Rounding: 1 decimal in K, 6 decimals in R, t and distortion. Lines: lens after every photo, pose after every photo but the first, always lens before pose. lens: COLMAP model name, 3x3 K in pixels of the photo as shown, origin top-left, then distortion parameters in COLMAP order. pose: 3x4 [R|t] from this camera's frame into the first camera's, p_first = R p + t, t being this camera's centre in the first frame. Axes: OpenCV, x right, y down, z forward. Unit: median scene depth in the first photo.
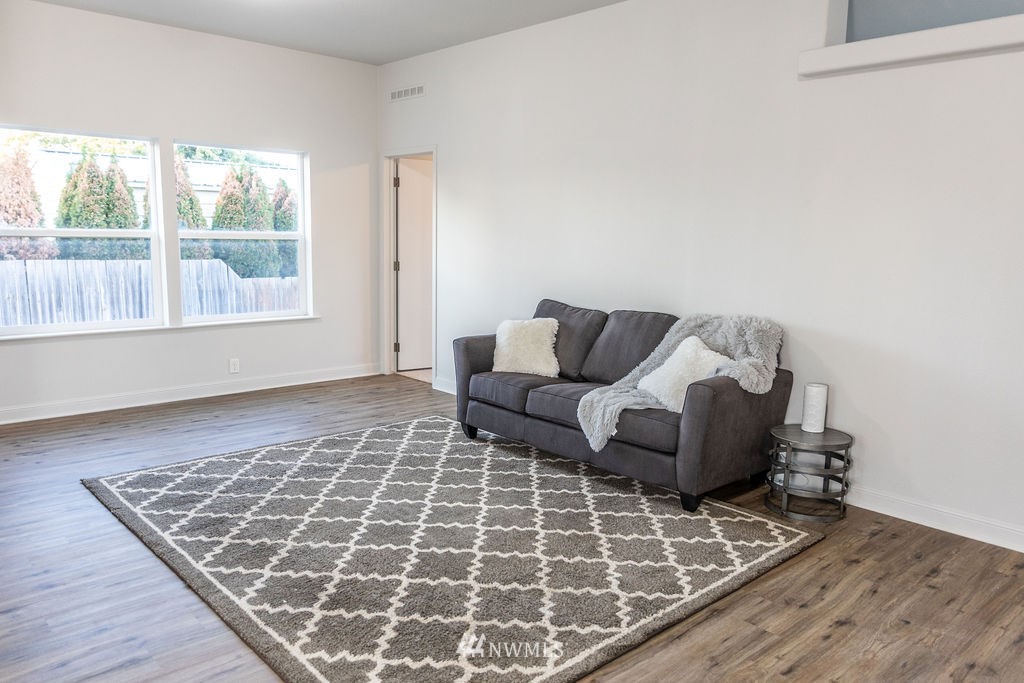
lens RADIAL K [[727.8, 0, 507.7], [0, 727.8, 342.3], [0, 0, 1]] dist [0.002119, -0.010236]
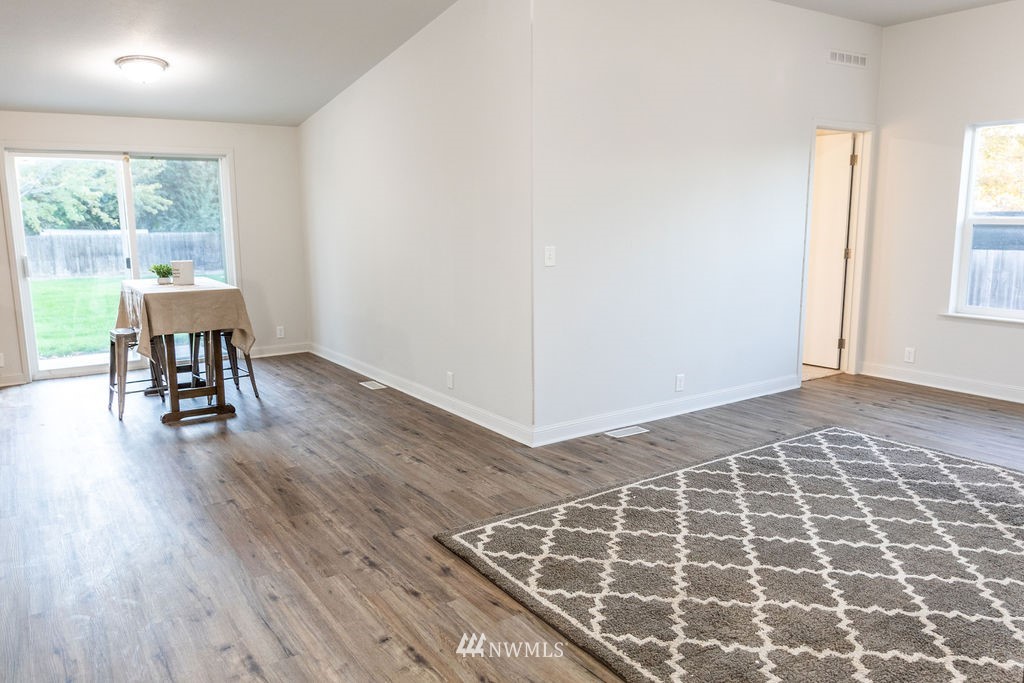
lens RADIAL K [[727.8, 0, 507.7], [0, 727.8, 342.3], [0, 0, 1]] dist [0.002119, -0.010236]
pose [[-0.119285, 0.157792, -0.980241, 0.768402], [-0.144259, 0.974059, 0.174351, -0.090964], [0.982324, 0.162206, -0.093428, 0.672738]]
